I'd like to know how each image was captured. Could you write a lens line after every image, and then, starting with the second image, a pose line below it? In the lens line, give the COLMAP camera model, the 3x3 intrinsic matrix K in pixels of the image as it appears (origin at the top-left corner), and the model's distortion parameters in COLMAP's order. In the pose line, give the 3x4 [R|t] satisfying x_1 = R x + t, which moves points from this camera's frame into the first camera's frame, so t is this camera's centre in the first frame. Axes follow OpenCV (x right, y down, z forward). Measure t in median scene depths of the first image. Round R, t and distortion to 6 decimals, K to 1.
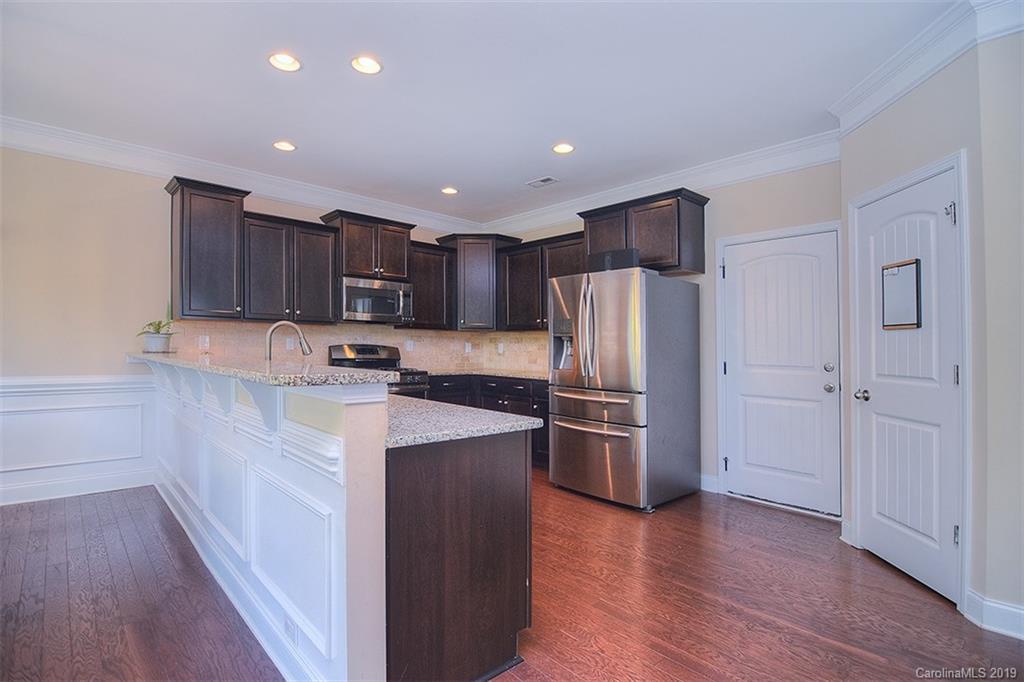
lens RADIAL K [[500.2, 0, 511.0], [0, 500.2, 347.1], [0, 0, 1]] dist [-0.000234, -0.011974]
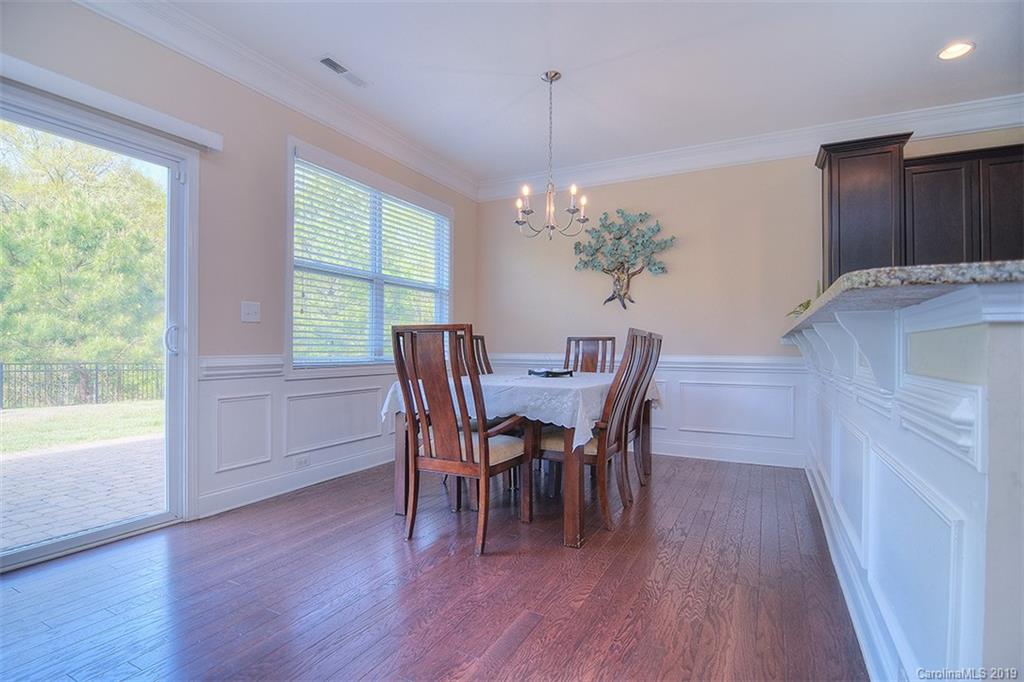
lens RADIAL K [[492.6, 0, 514.4], [0, 492.6, 354.2], [0, 0, 1]] dist [-0.016663, -0.001034]
pose [[0.345155, -0.002349, -0.938543, -0.006040], [-0.005118, 0.999977, -0.004385, 0.048233], [0.938532, 0.006317, 0.345135, 0.108082]]
